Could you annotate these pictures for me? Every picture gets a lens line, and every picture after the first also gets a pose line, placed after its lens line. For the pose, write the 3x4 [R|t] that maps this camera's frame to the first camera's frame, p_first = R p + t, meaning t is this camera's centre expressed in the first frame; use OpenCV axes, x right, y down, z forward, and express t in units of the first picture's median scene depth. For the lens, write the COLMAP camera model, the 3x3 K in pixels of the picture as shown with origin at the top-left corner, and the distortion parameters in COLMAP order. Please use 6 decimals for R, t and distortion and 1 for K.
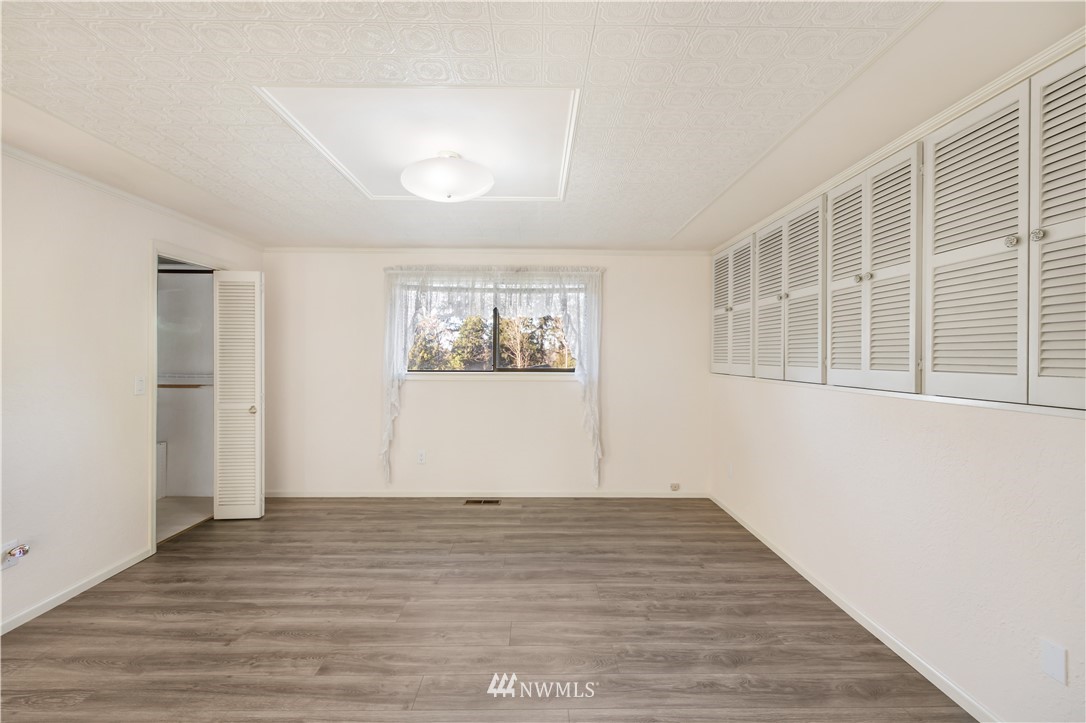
lens RADIAL K [[468.5, 0, 542.2], [0, 468.5, 358.4], [0, 0, 1]] dist [0.001800, -0.000460]
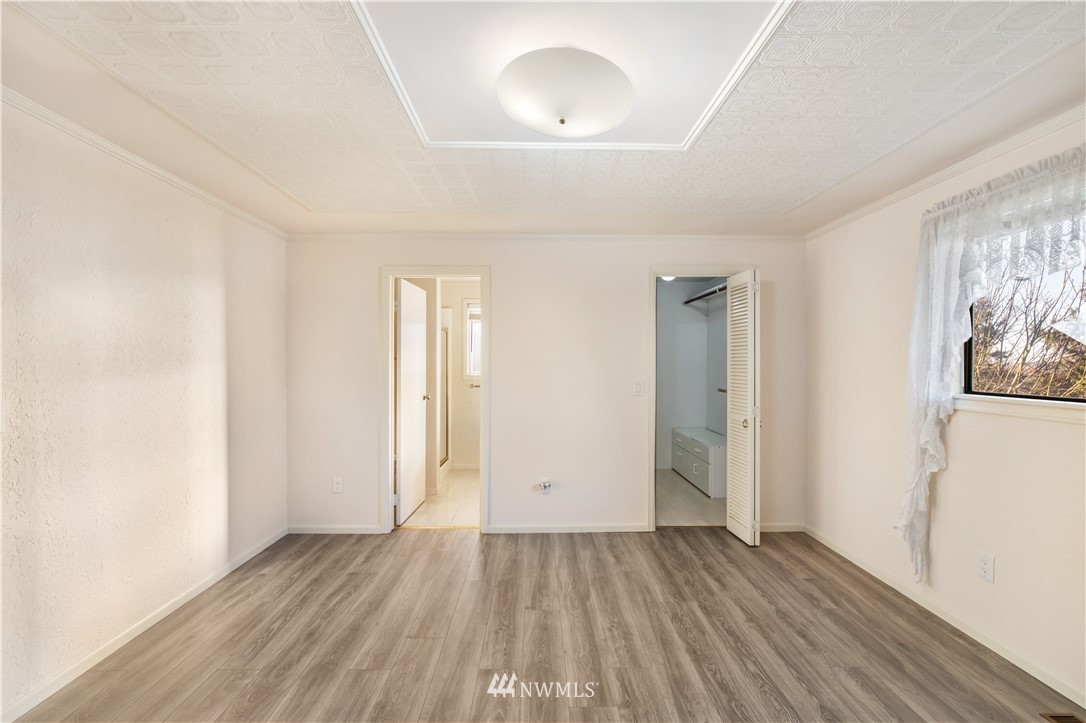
lens RADIAL K [[468.5, 0, 540.5], [0, 468.5, 362.6], [0, 0, 1]] dist [0.001800, -0.000460]
pose [[-0.015872, -0.005409, -0.999859, 0.347001], [-0.010081, 0.999935, -0.005249, 0.000998], [0.999823, 0.009996, -0.015925, 0.720079]]
